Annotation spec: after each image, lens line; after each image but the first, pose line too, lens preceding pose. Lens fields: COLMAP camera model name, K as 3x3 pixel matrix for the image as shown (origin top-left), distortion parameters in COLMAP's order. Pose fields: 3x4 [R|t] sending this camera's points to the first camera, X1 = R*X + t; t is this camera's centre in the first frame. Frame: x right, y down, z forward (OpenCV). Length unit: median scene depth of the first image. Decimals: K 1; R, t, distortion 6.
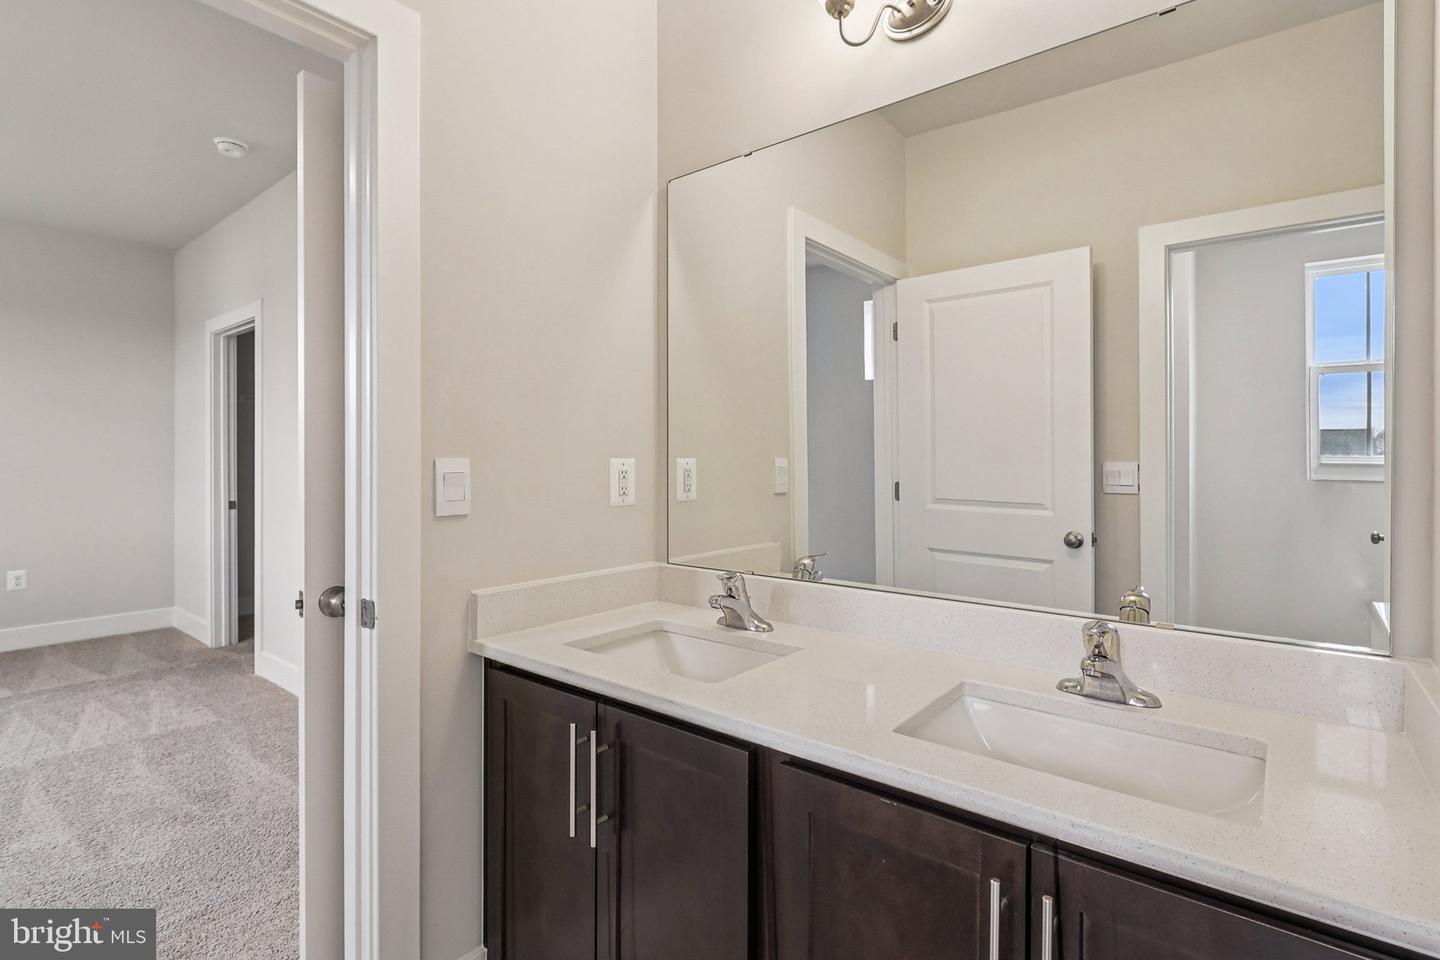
lens RADIAL K [[698.6, 0, 742.5], [0, 698.6, 470.2], [0, 0, 1]] dist [0.002360, 0.000396]
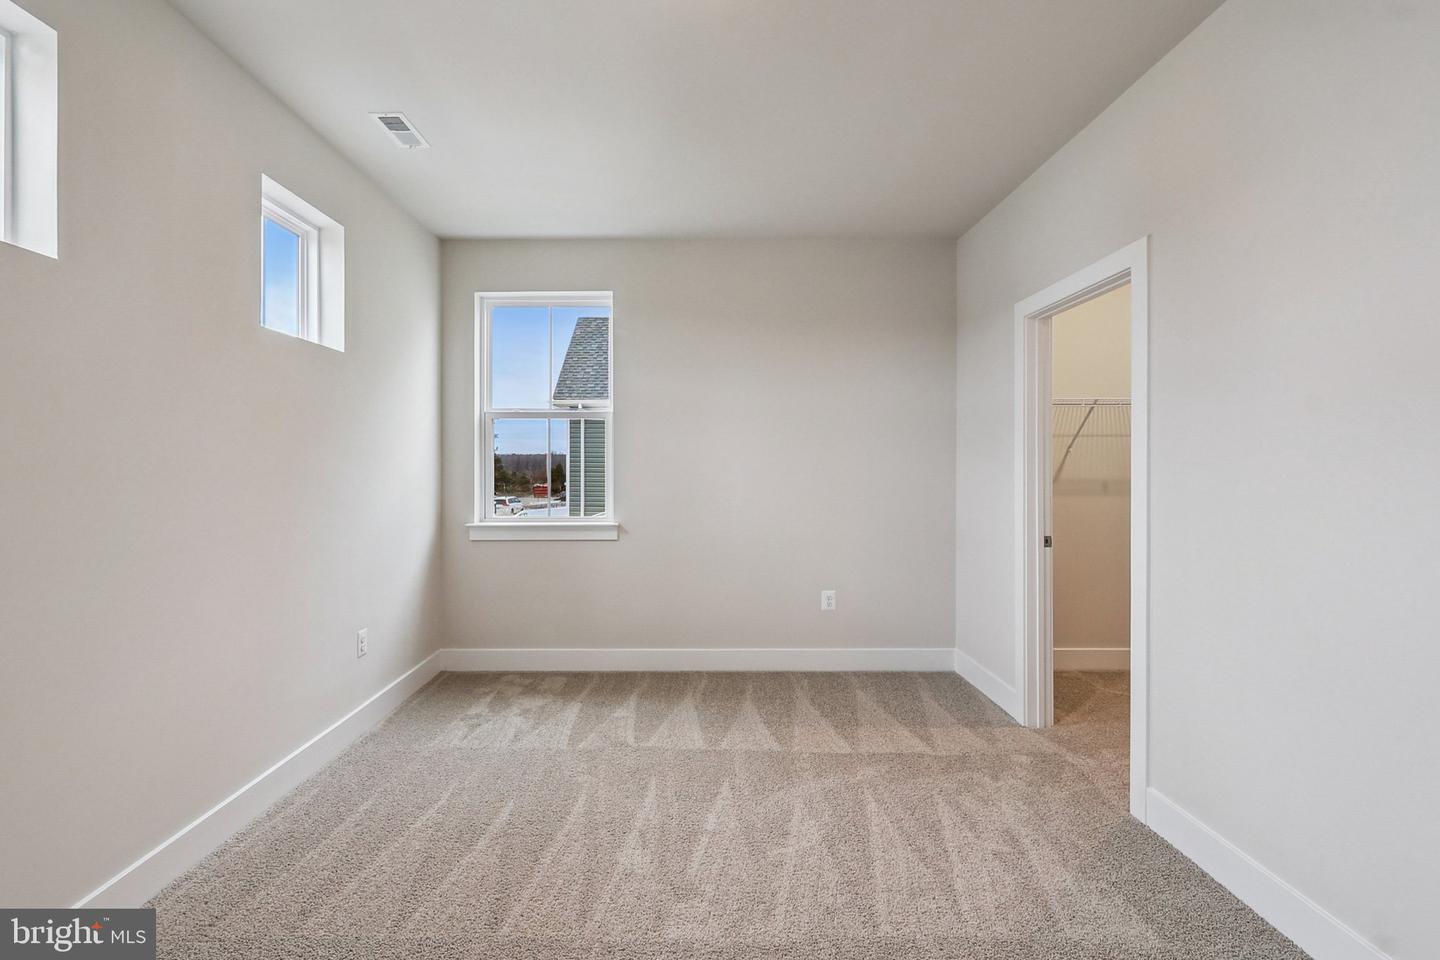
lens RADIAL K [[698.6, 0, 742.5], [0, 698.6, 470.2], [0, 0, 1]] dist [0.002360, 0.000396]
pose [[0.668461, -0.002206, -0.743744, -0.389323], [-0.006978, 0.999933, -0.009237, -0.017640], [0.743714, 0.011364, 0.668401, 0.251859]]
